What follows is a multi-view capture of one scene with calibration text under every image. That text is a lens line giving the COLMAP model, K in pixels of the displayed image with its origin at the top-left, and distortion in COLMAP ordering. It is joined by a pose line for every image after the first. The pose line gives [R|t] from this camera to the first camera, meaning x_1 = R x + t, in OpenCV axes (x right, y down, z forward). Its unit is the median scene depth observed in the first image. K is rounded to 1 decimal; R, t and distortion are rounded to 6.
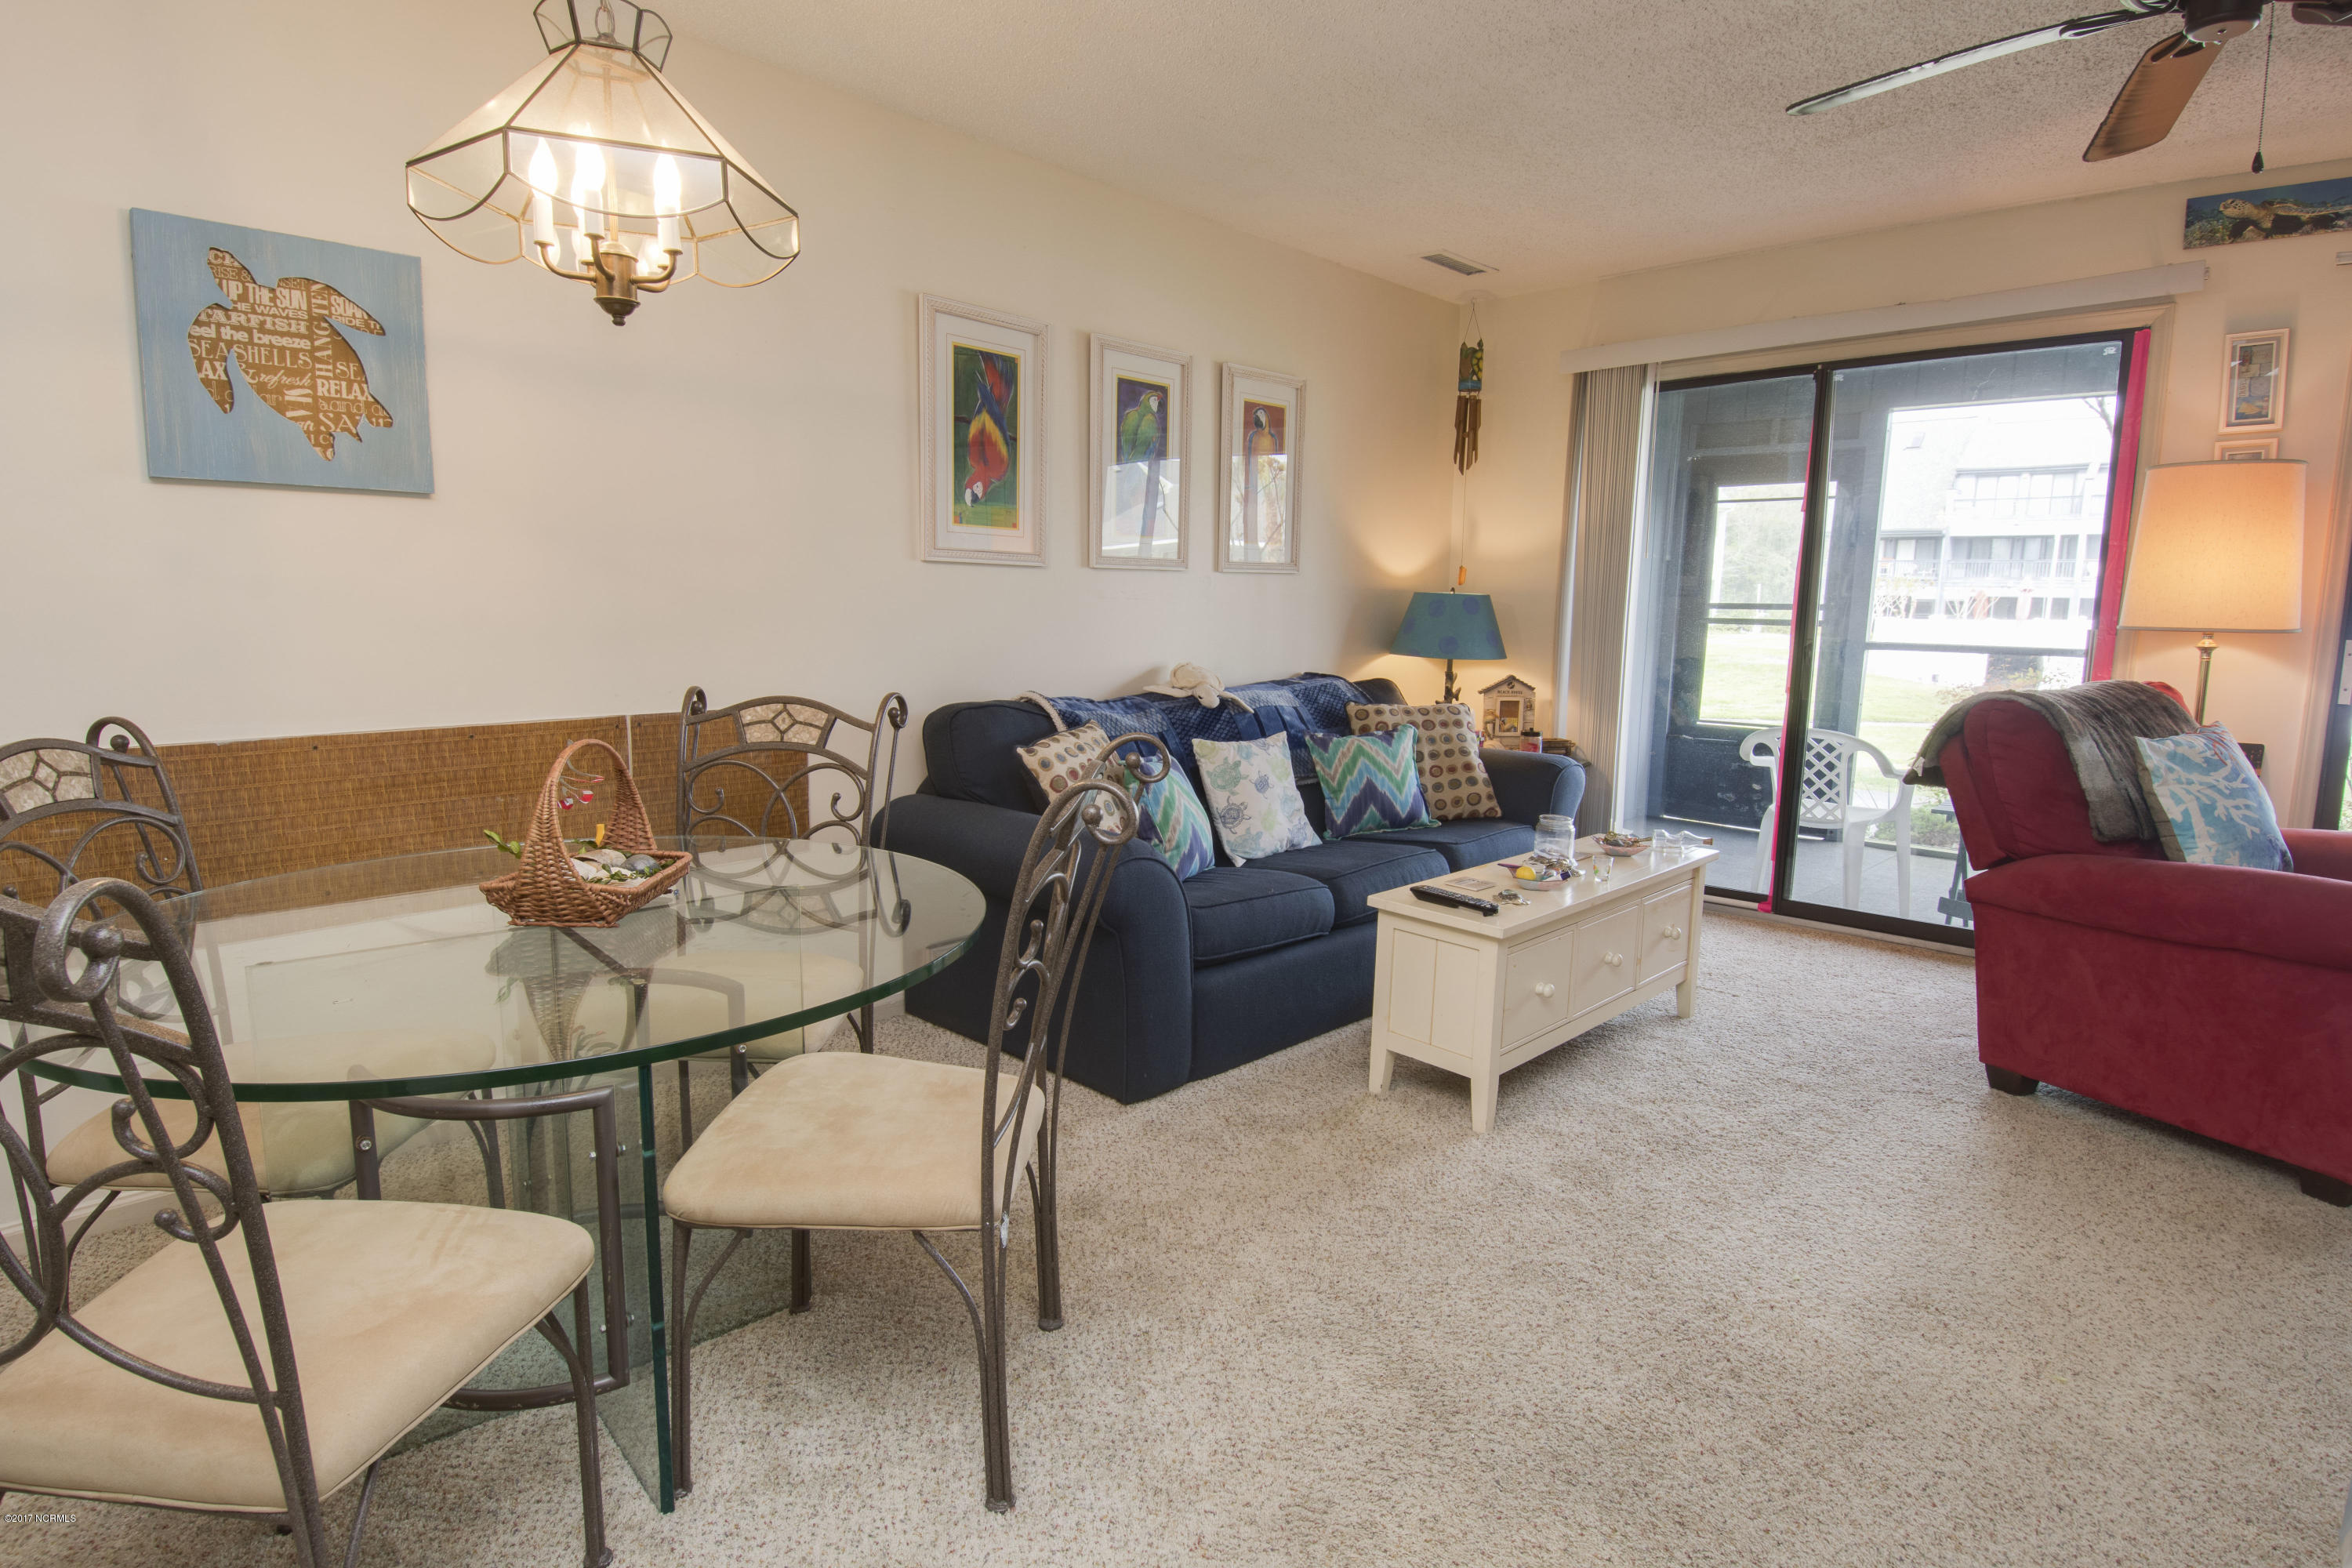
lens RADIAL K [[1220.4, 0, 1183.3], [0, 1220.4, 781.8], [0, 0, 1]] dist [0.041991, -0.048629]
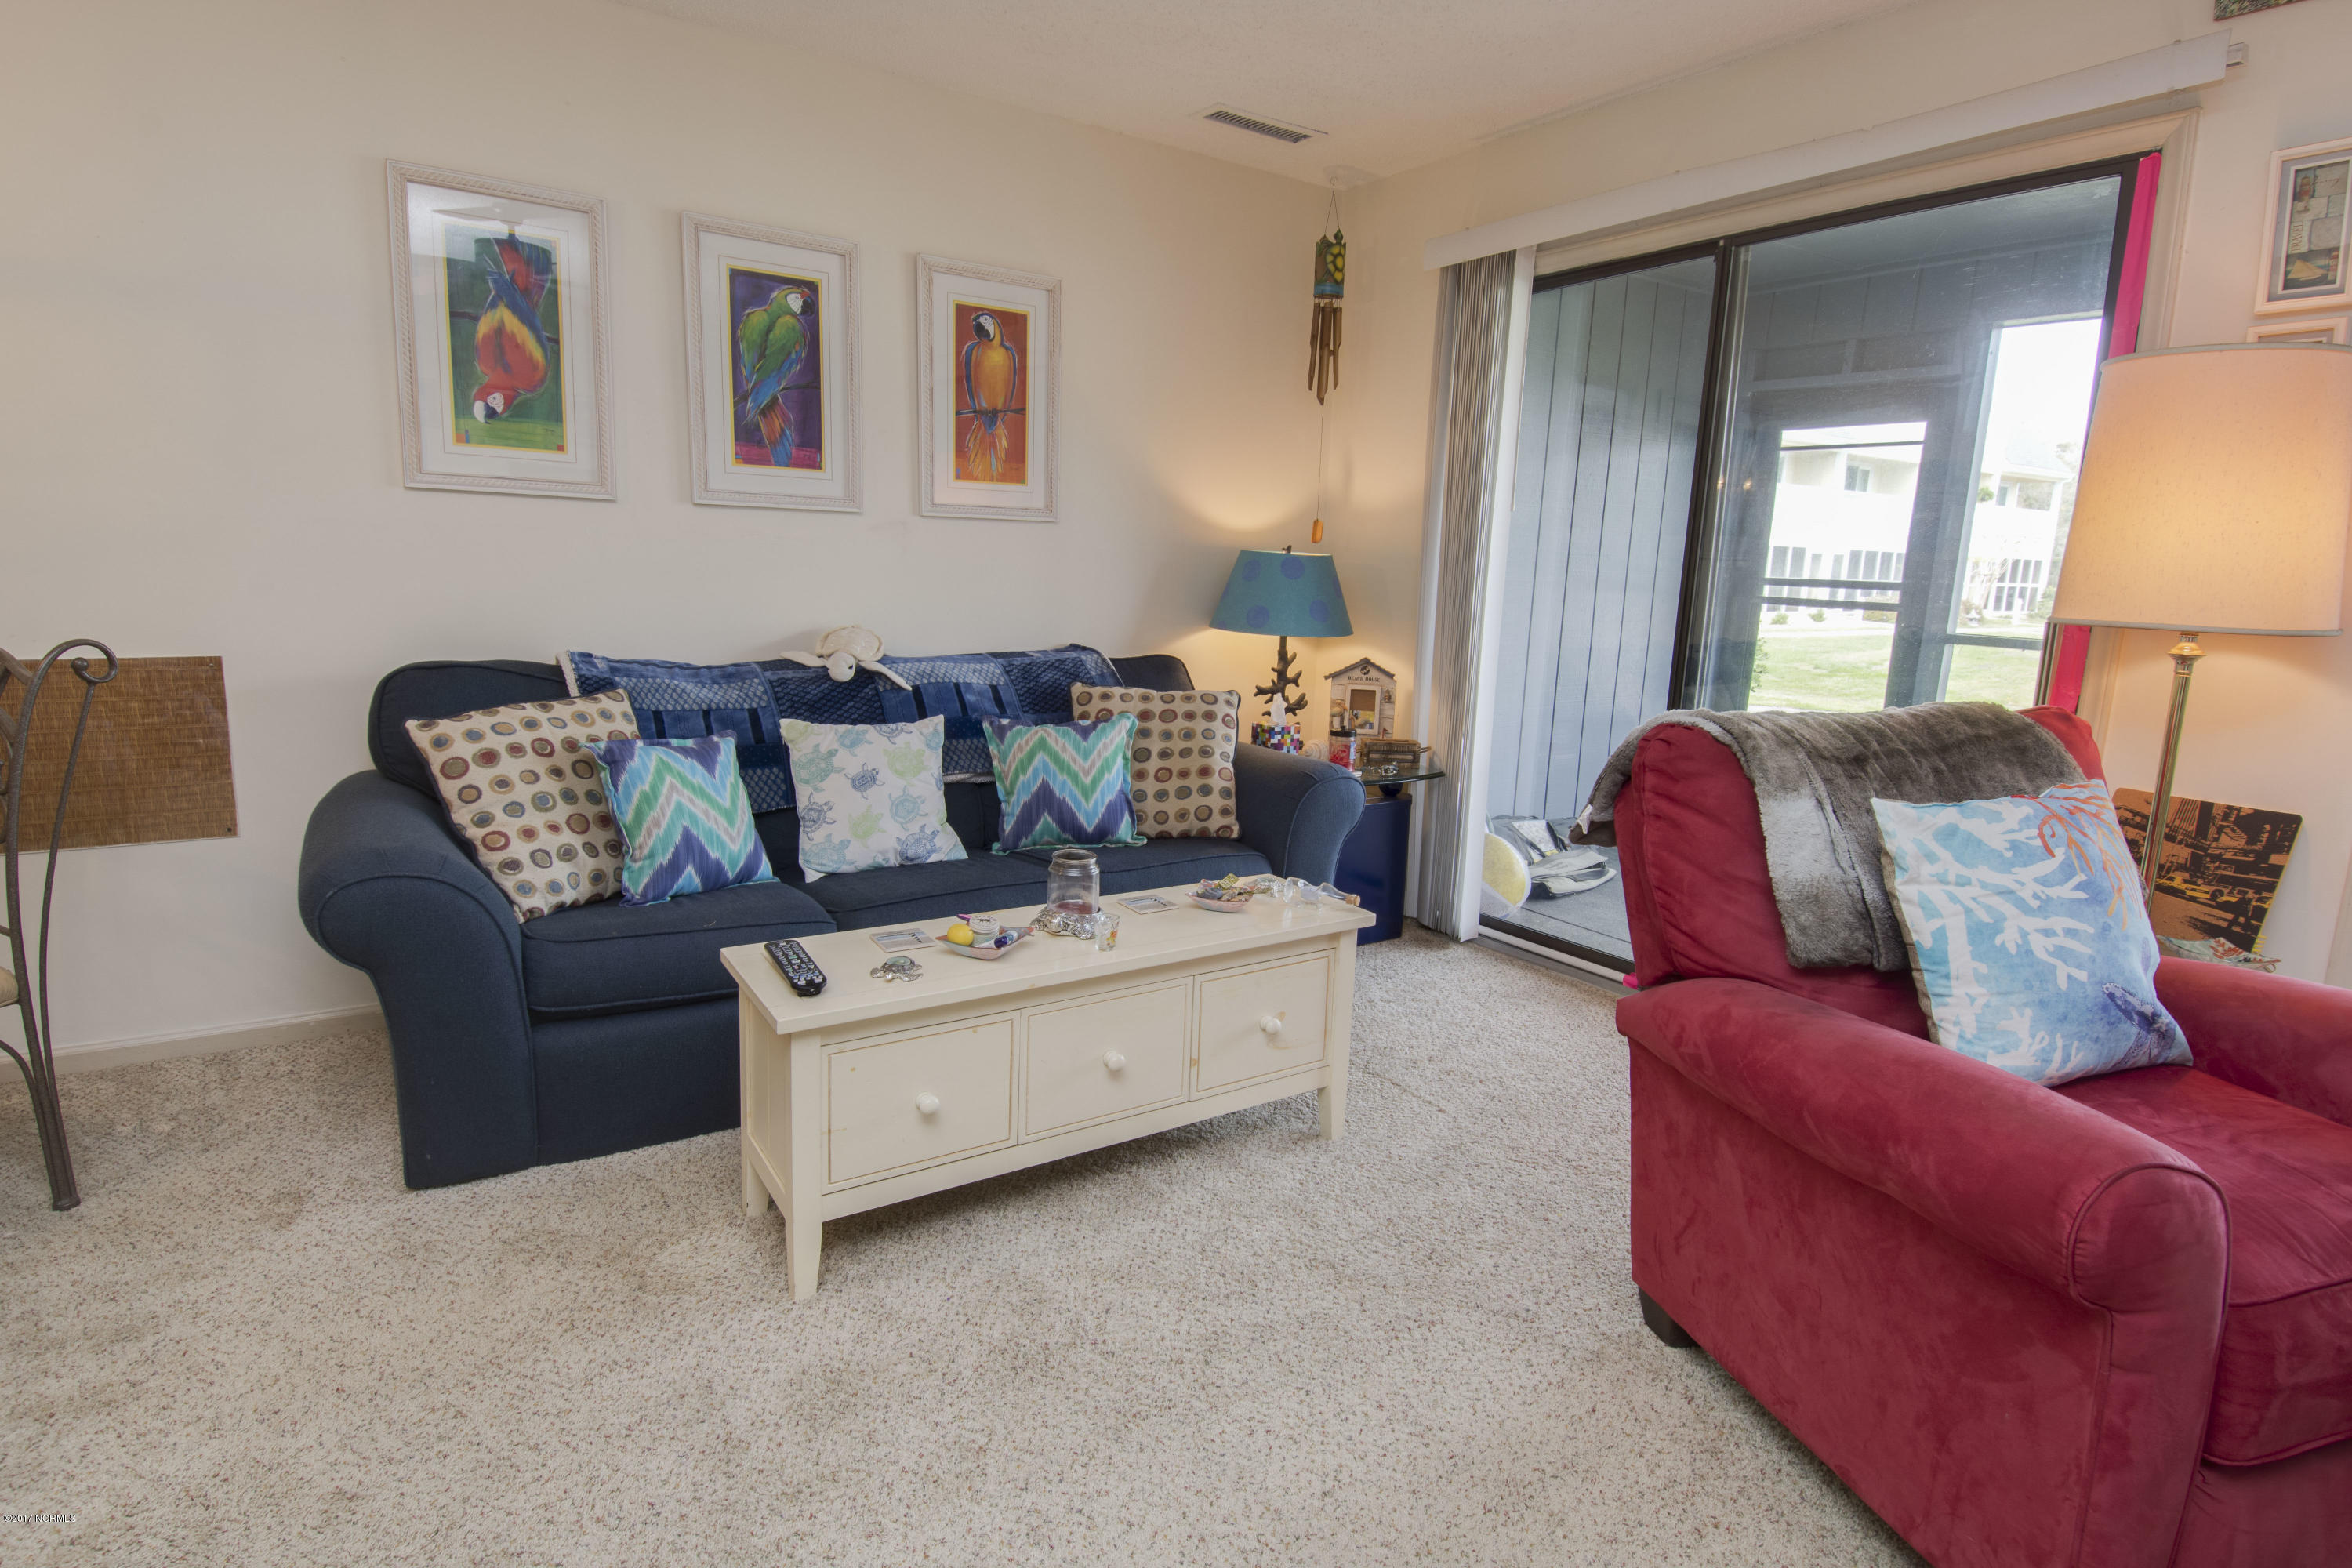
lens RADIAL K [[1220.4, 0, 1183.3], [0, 1220.4, 781.8], [0, 0, 1]] dist [0.041991, -0.048629]
pose [[0.976515, 0.061414, -0.206511, 0.457737], [-0.055843, 0.997904, 0.032702, -0.036605], [0.208086, -0.020402, 0.977898, 0.276588]]
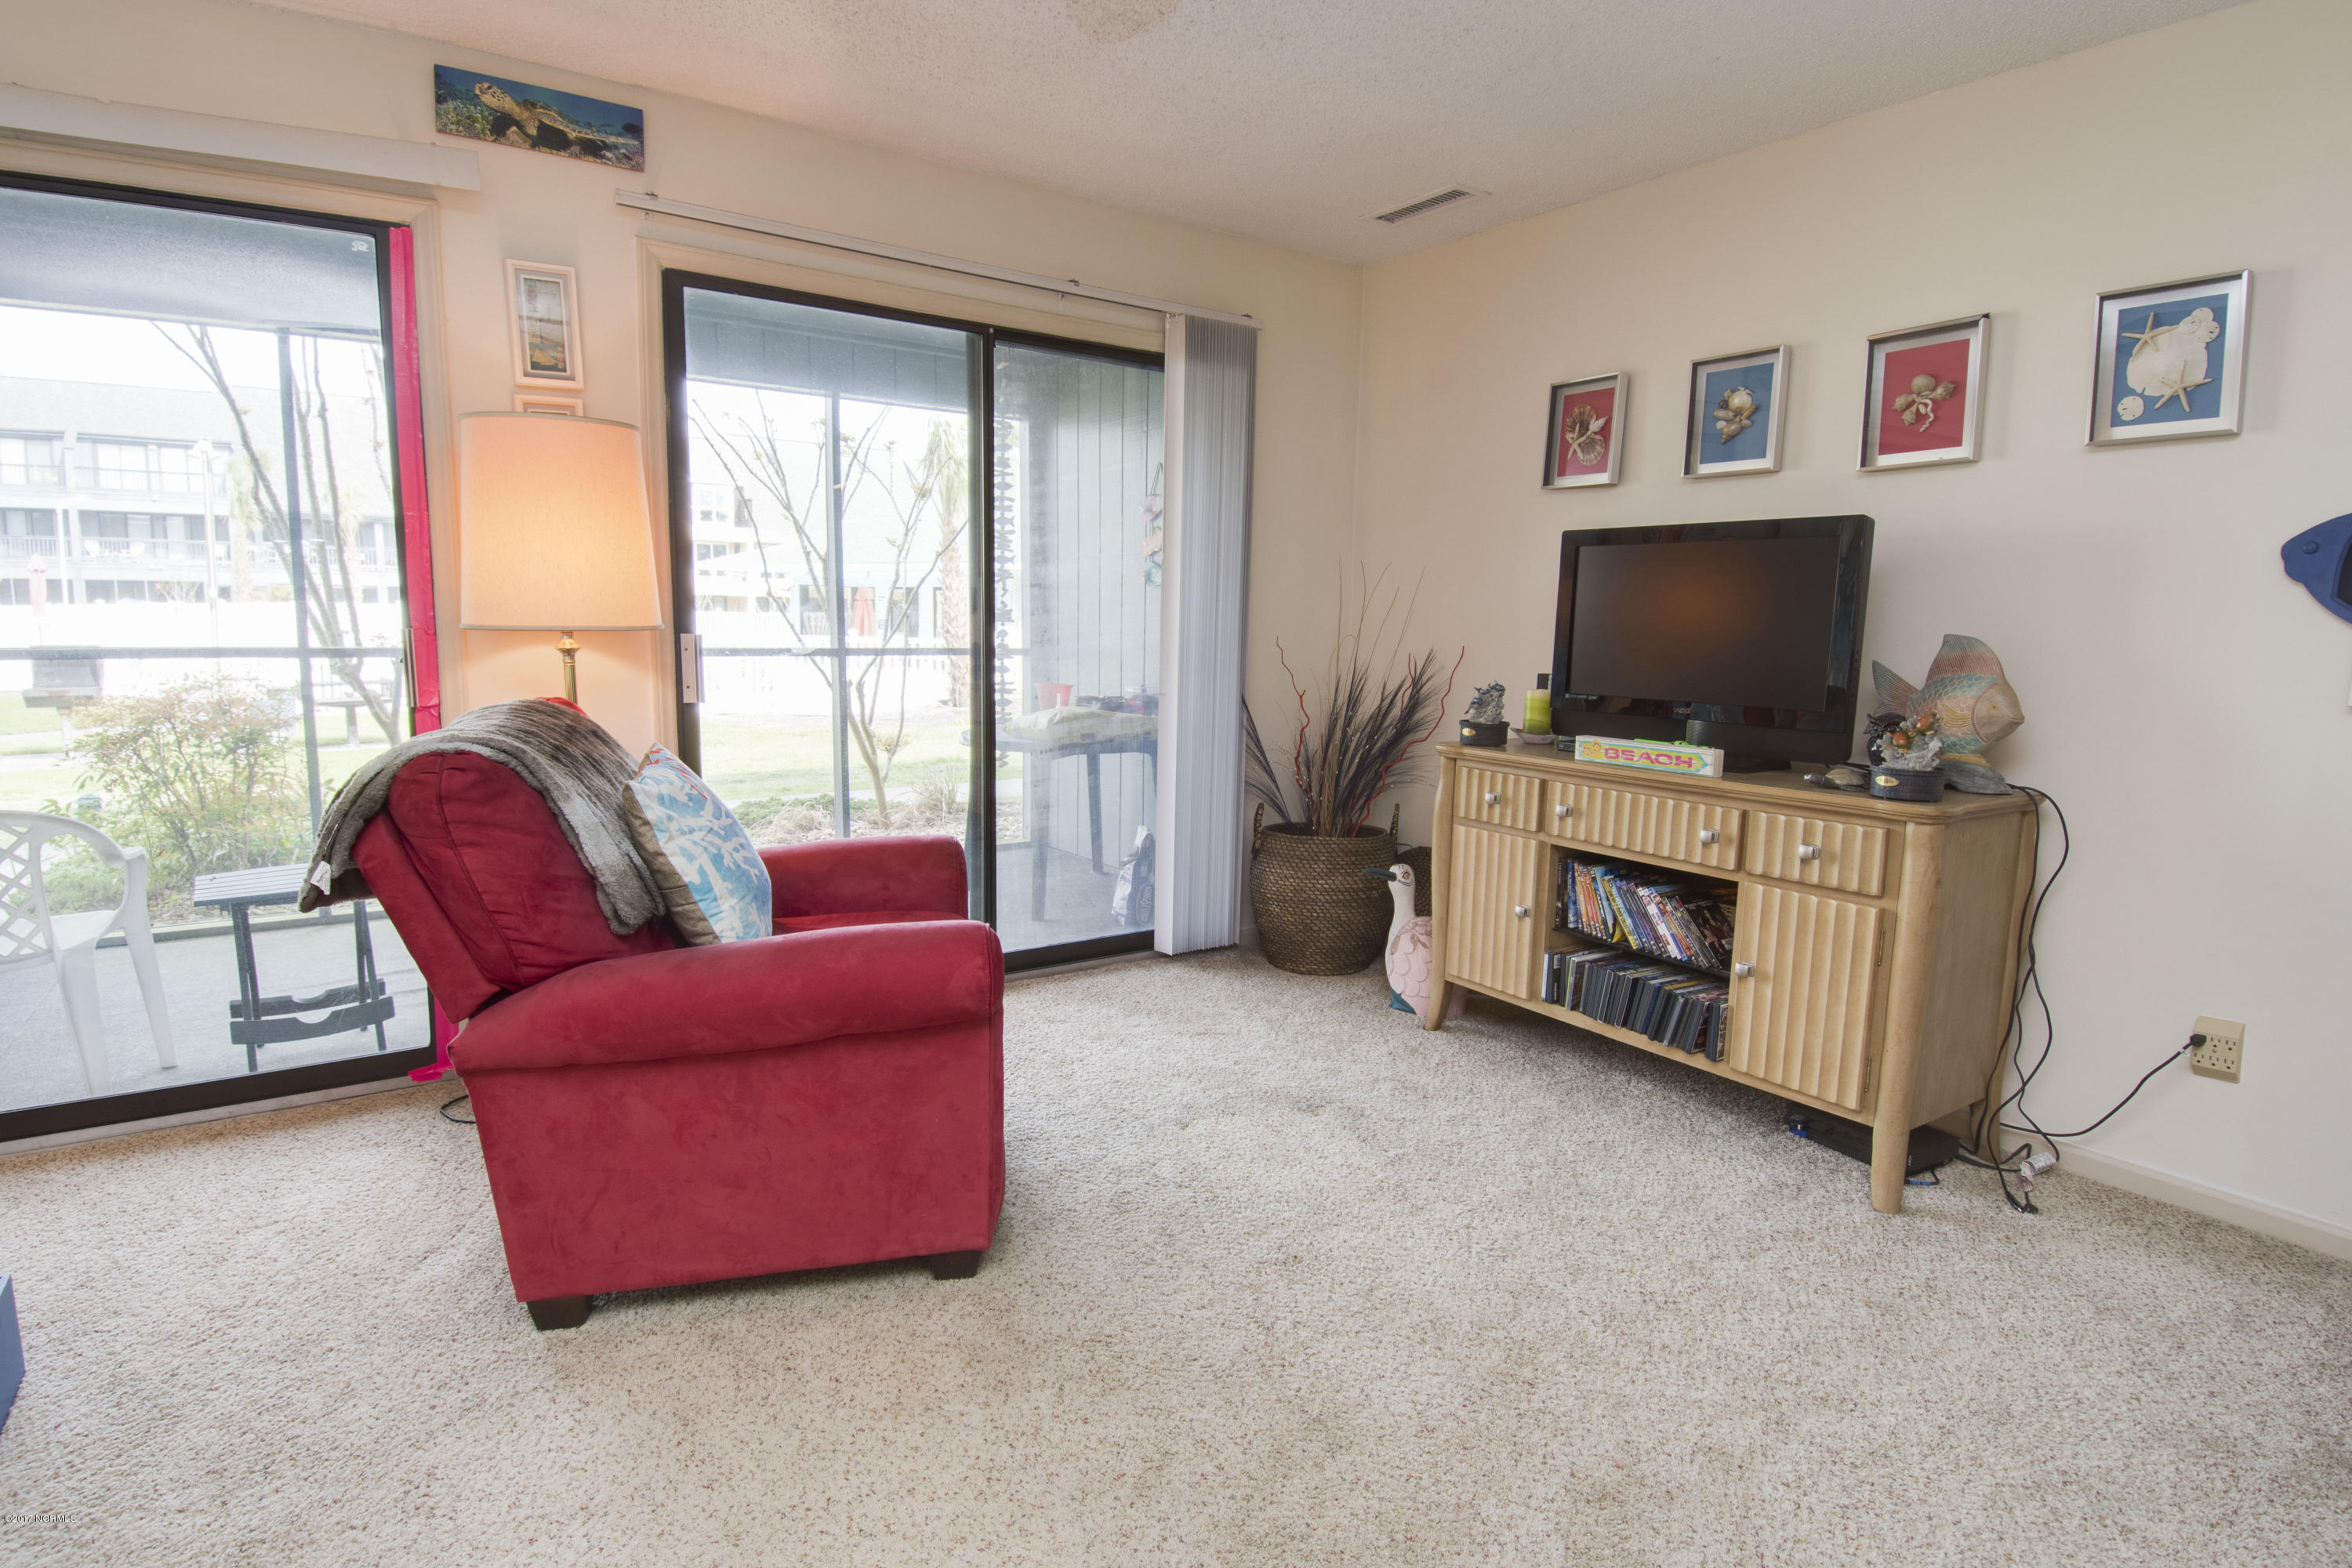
lens RADIAL K [[1220.4, 0, 1183.3], [0, 1220.4, 781.8], [0, 0, 1]] dist [0.041991, -0.048629]
pose [[0.210949, -0.145312, 0.966636, 0.112612], [0.130534, 0.984220, 0.119468, -0.064994], [-0.968742, 0.100977, 0.226589, 0.415161]]
